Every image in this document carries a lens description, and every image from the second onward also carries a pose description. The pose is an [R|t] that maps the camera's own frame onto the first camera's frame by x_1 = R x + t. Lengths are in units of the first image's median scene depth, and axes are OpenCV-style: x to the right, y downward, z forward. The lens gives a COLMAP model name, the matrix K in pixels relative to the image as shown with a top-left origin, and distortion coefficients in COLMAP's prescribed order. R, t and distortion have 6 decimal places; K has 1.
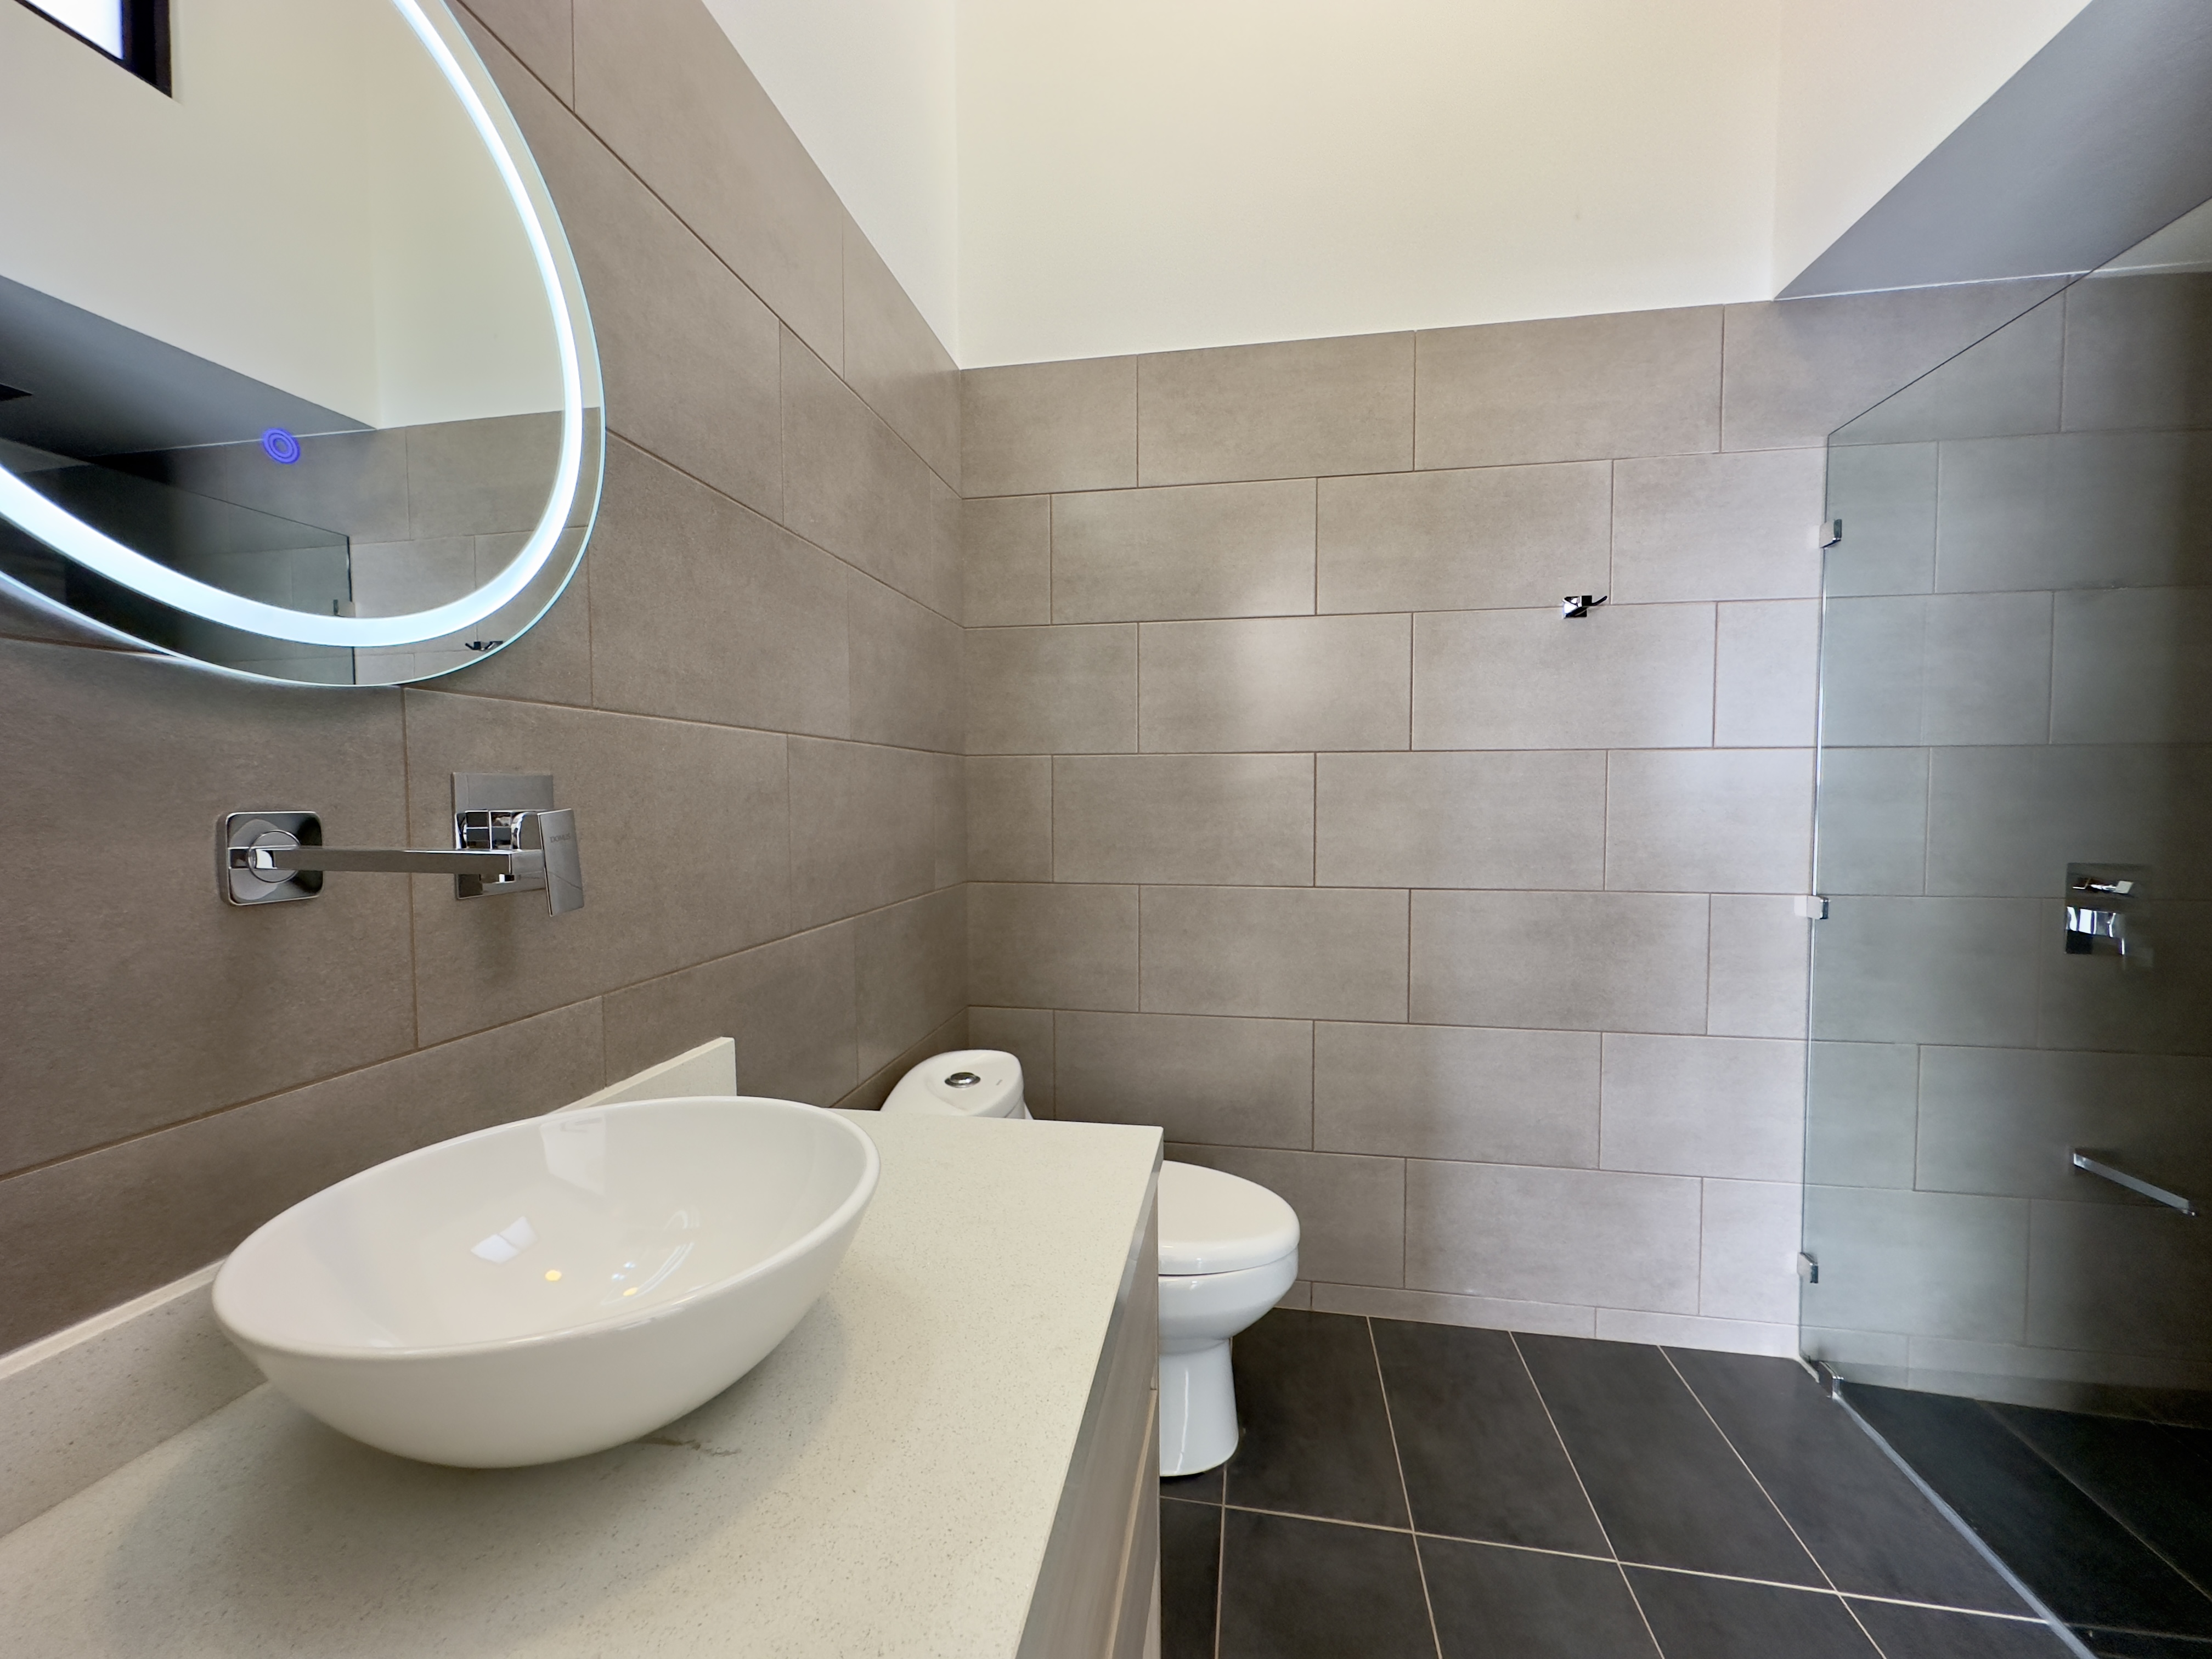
lens RADIAL K [[885.1, 0, 1102.9], [0, 885.1, 829.4], [0, 0, 1]] dist [-0.001408, 0.000312]
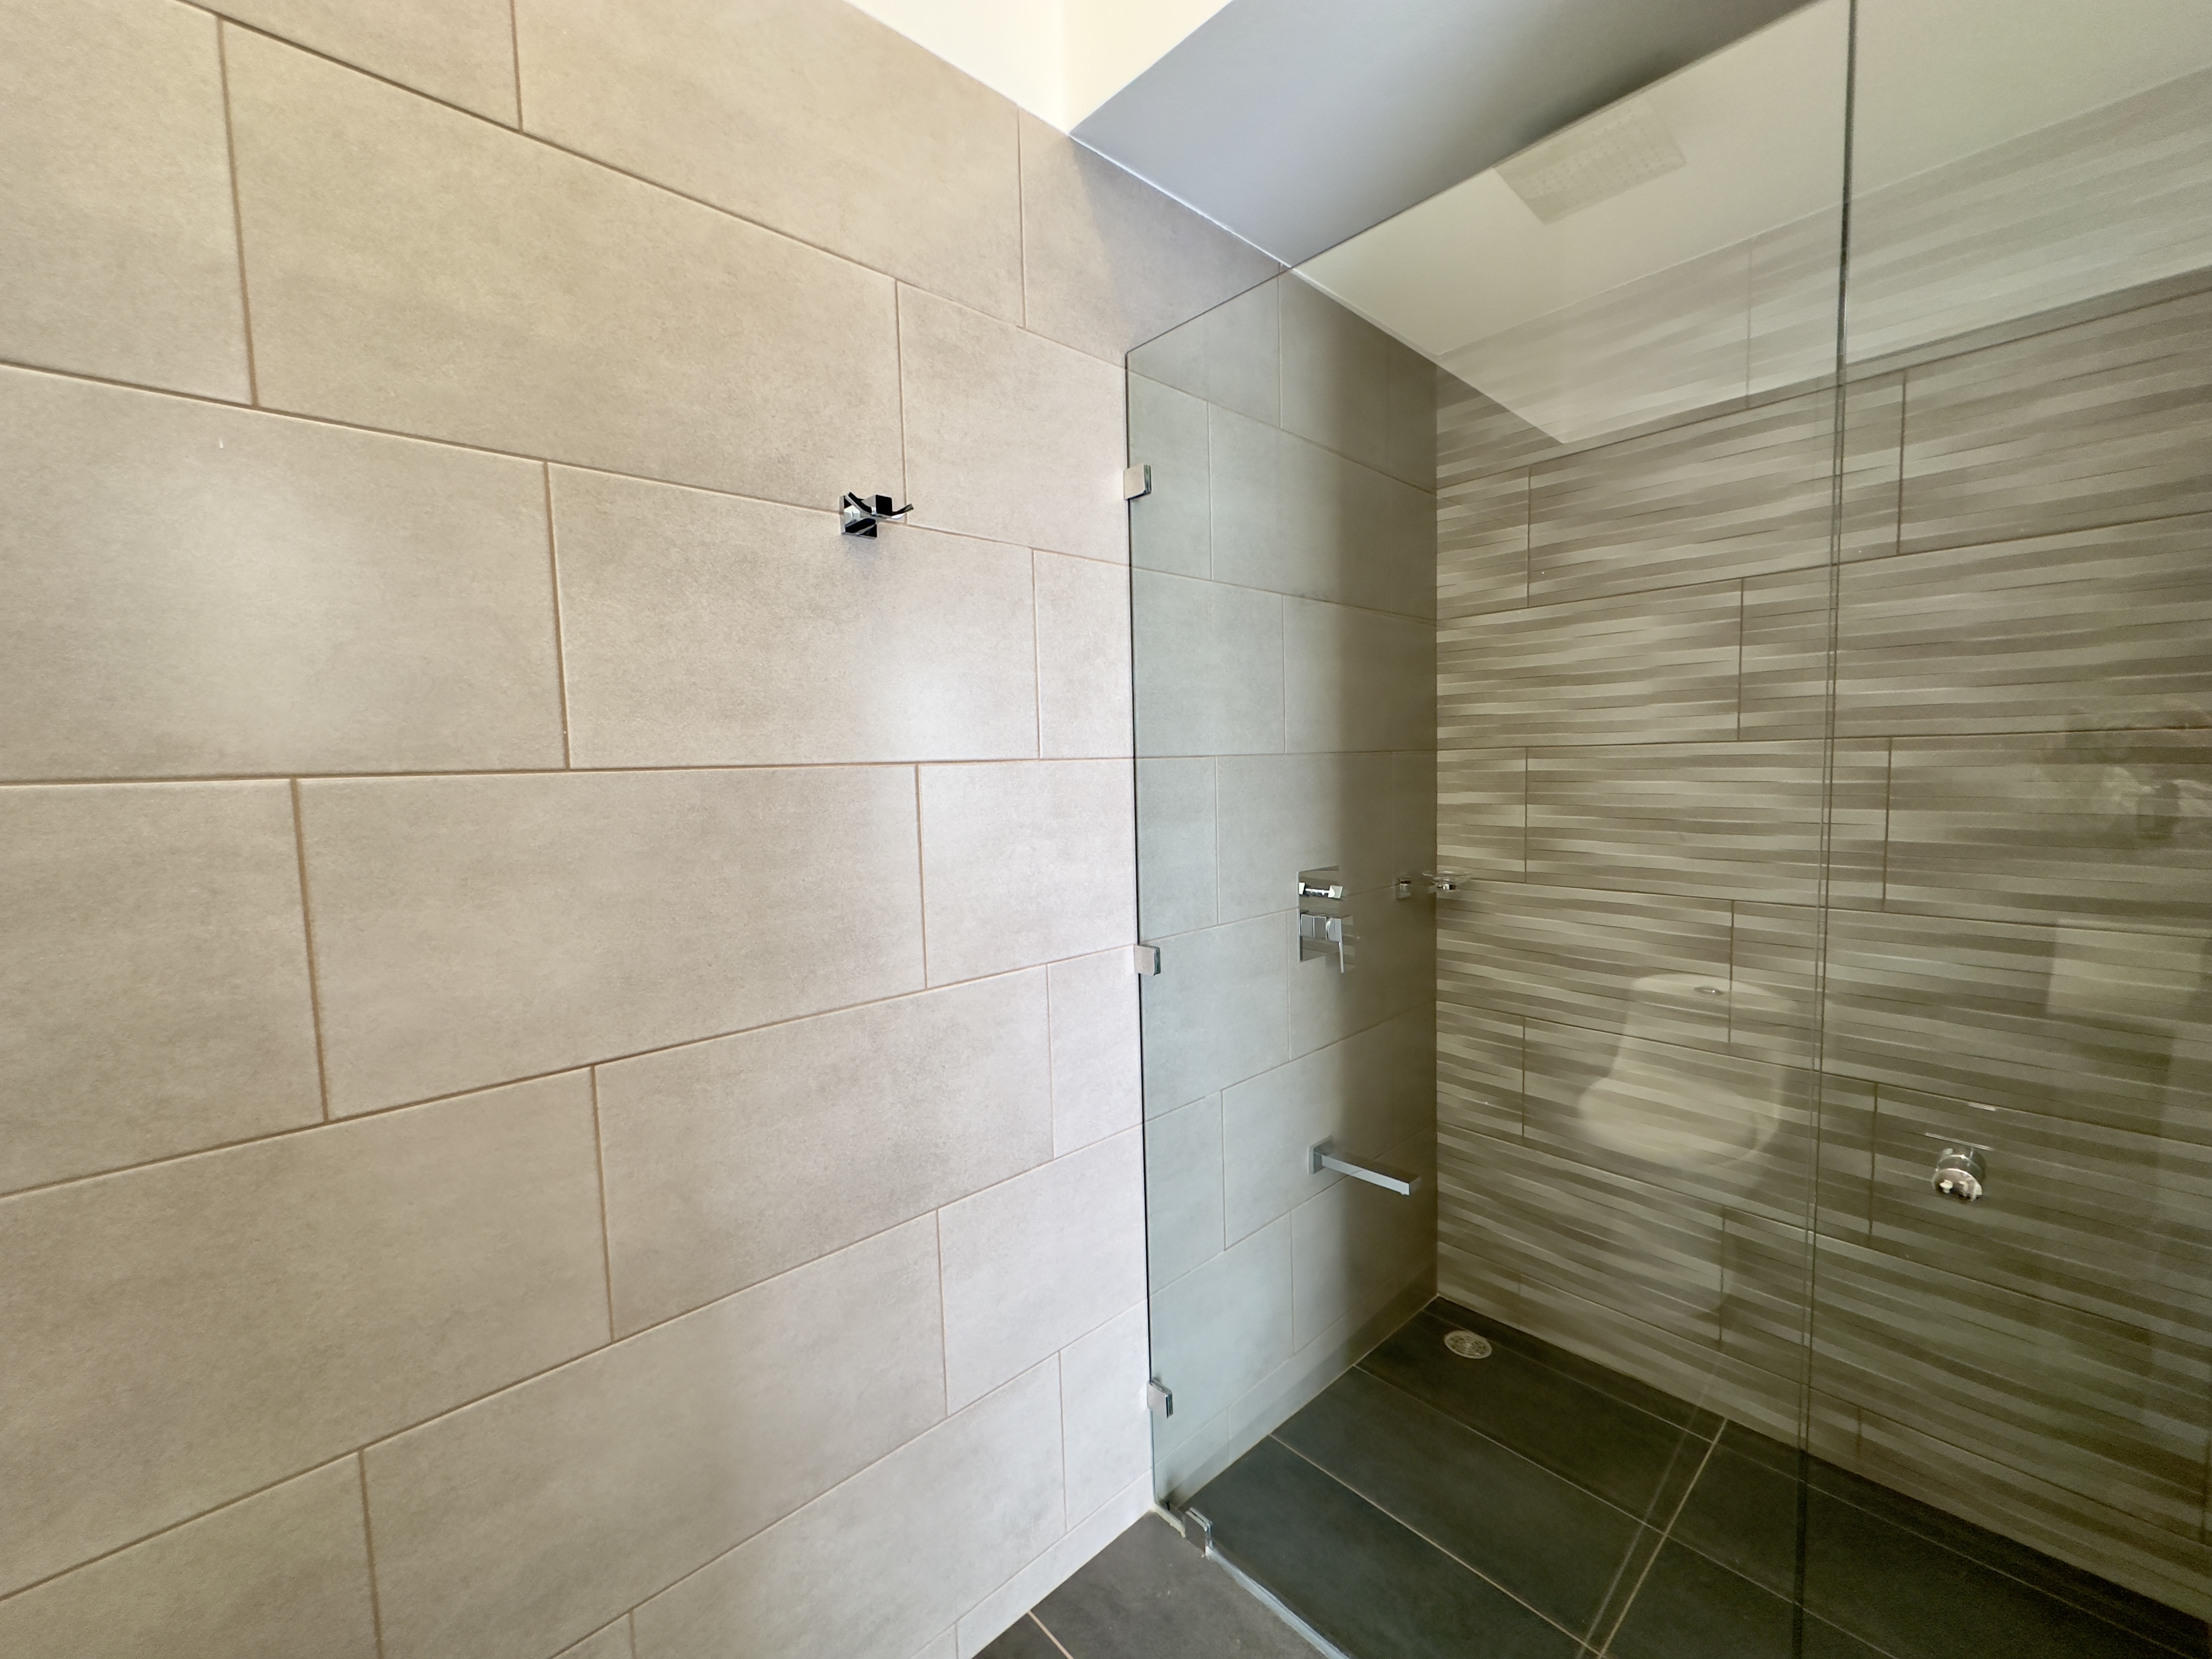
lens RADIAL K [[885.1, 0, 1105.2], [0, 885.1, 830.5], [0, 0, 1]] dist [-0.001408, 0.000312]
pose [[0.606915, -0.076593, 0.791068, 0.160438], [0.056057, 0.996992, 0.053523, -0.070023], [-0.792788, 0.011861, 0.609383, 0.528793]]
